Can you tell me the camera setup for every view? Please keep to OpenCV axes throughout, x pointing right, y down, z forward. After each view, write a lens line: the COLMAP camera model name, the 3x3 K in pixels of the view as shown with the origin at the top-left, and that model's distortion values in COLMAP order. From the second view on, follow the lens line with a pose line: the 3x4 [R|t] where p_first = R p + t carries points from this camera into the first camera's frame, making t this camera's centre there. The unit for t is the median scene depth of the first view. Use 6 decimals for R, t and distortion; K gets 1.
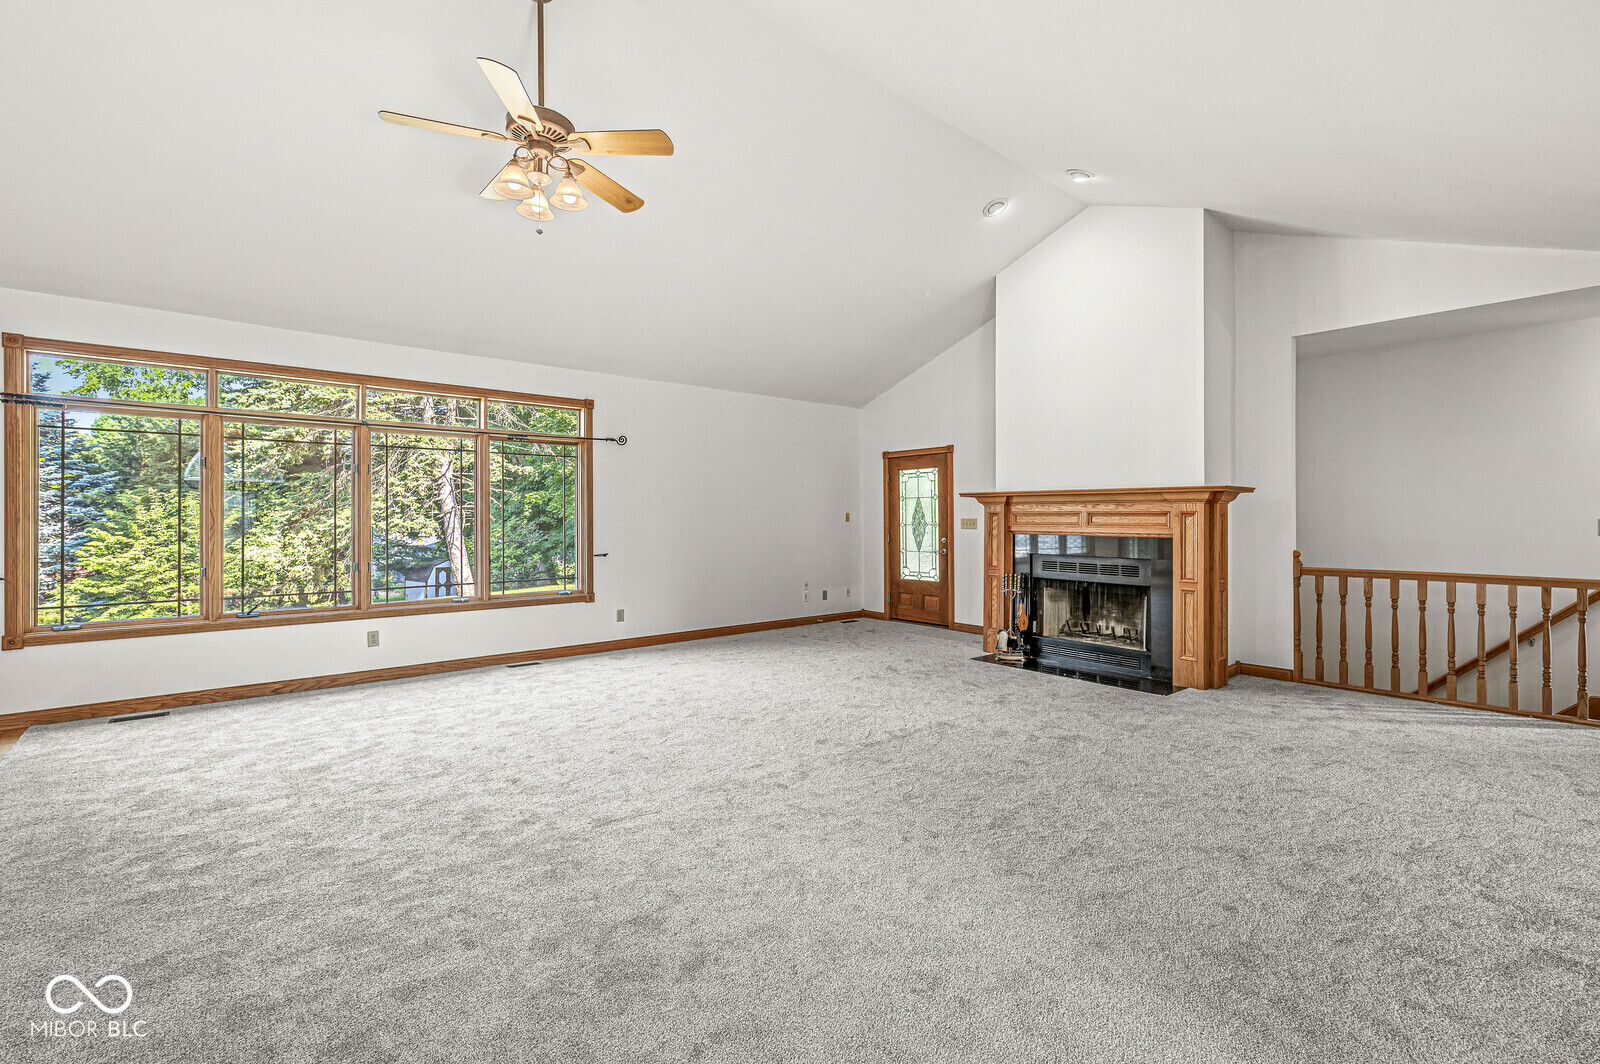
lens RADIAL K [[700.5, 0, 801.3], [0, 700.5, 529.8], [0, 0, 1]] dist [-0.002085, -0.000179]
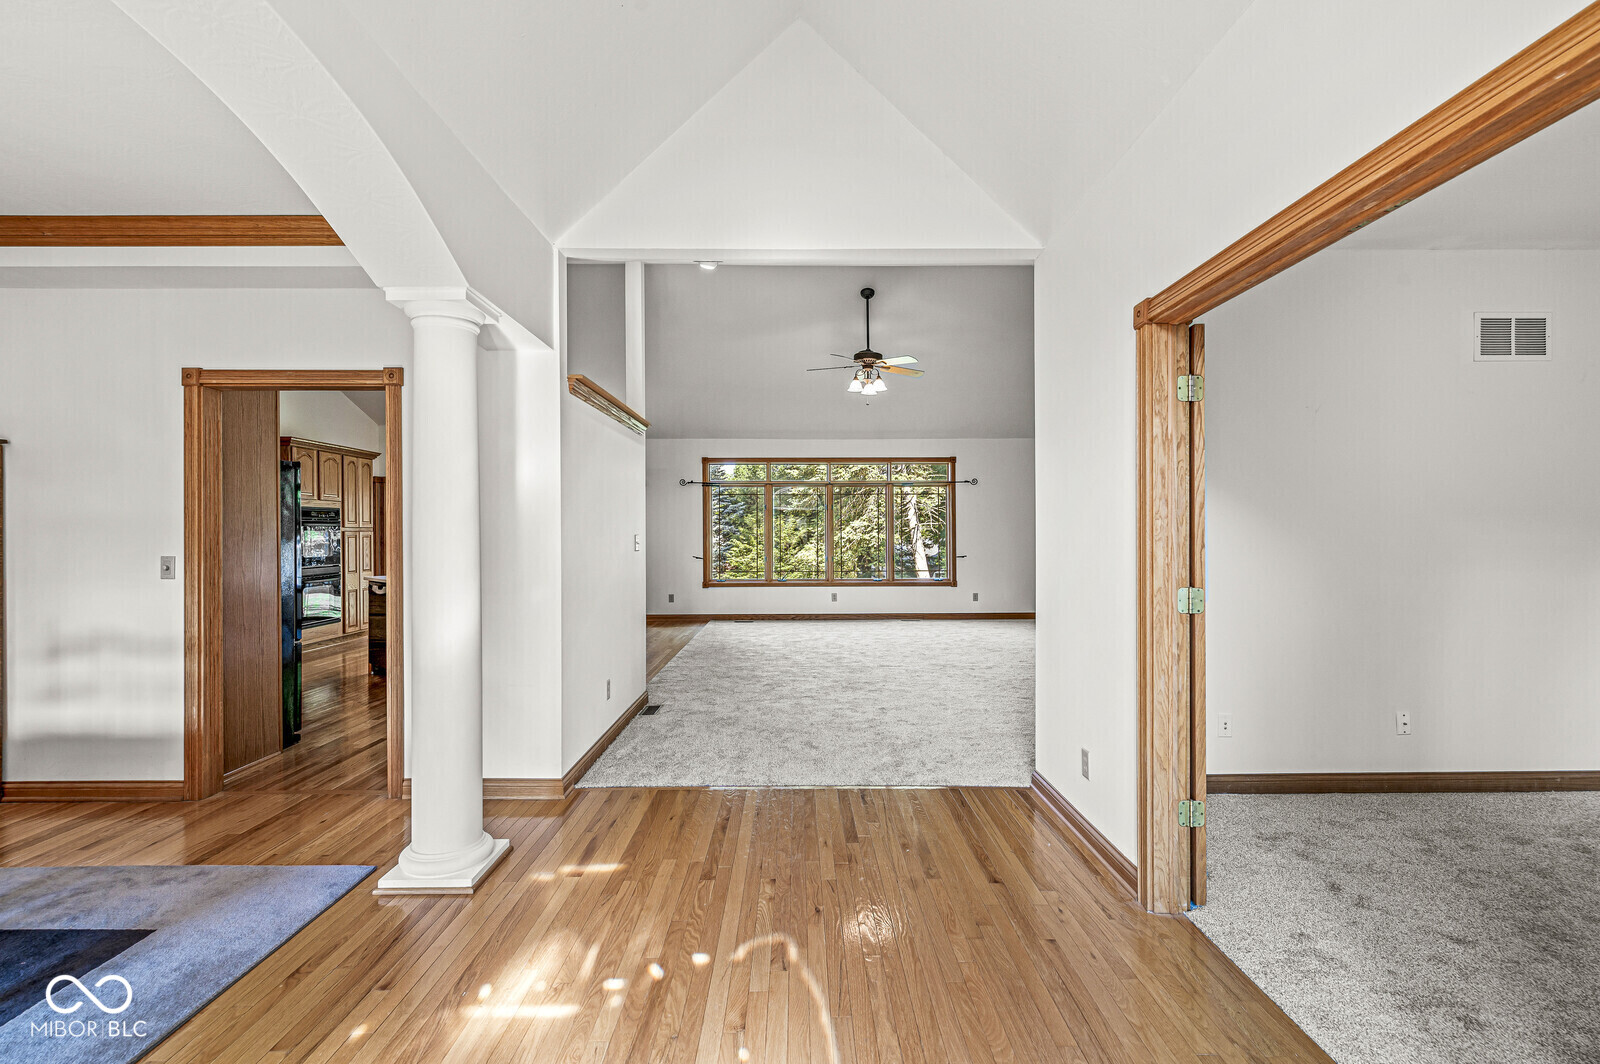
lens RADIAL K [[700.5, 0, 801.3], [0, 700.5, 529.8], [0, 0, 1]] dist [-0.002085, -0.000179]
pose [[0.766481, -0.005274, -0.642246, 0.219229], [-0.006492, 0.999852, -0.015957, 0.001794], [0.642235, 0.016400, 0.766333, -0.208525]]
